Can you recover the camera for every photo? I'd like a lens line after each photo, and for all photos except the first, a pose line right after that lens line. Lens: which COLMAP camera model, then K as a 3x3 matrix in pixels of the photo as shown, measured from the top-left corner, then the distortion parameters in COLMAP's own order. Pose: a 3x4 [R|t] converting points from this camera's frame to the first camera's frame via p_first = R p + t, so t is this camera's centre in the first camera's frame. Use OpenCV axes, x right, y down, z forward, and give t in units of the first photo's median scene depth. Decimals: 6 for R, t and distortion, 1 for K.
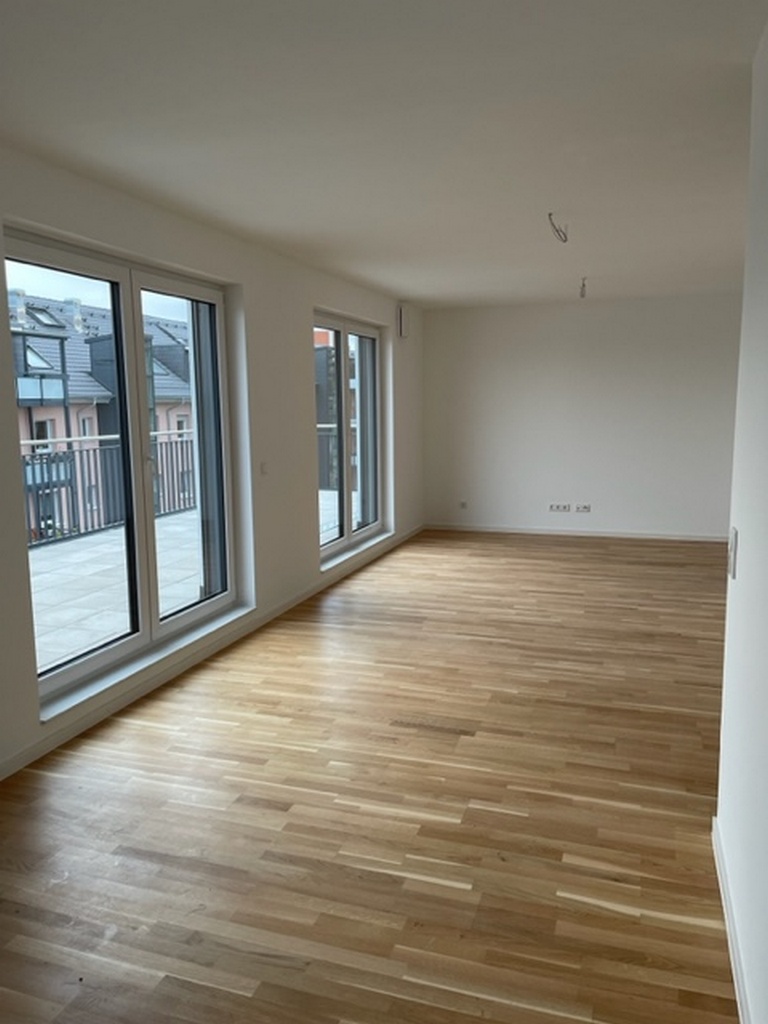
lens RADIAL K [[781.6, 0, 383.9], [0, 781.6, 506.4], [0, 0, 1]] dist [0.057924, -0.057088]
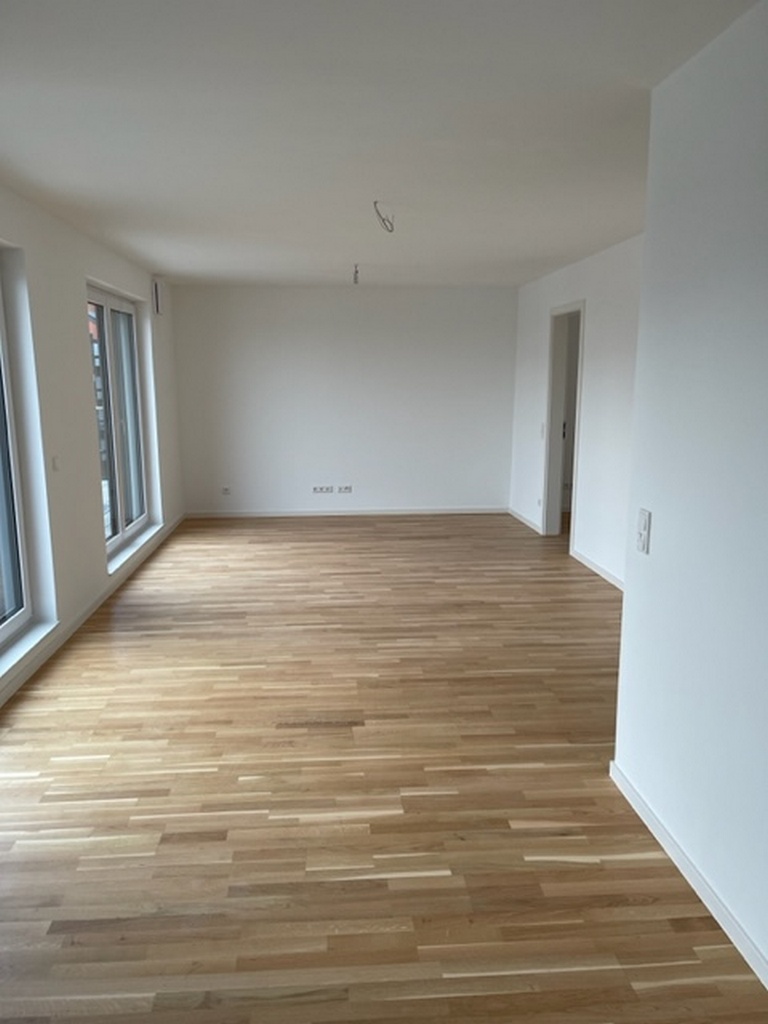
lens RADIAL K [[781.6, 0, 389.0], [0, 781.6, 514.3], [0, 0, 1]] dist [0.057924, -0.057088]
pose [[0.923753, -0.060886, 0.378118, -0.196792], [0.047014, 0.997843, 0.045820, -0.019826], [-0.380093, -0.024550, 0.924623, 0.058103]]
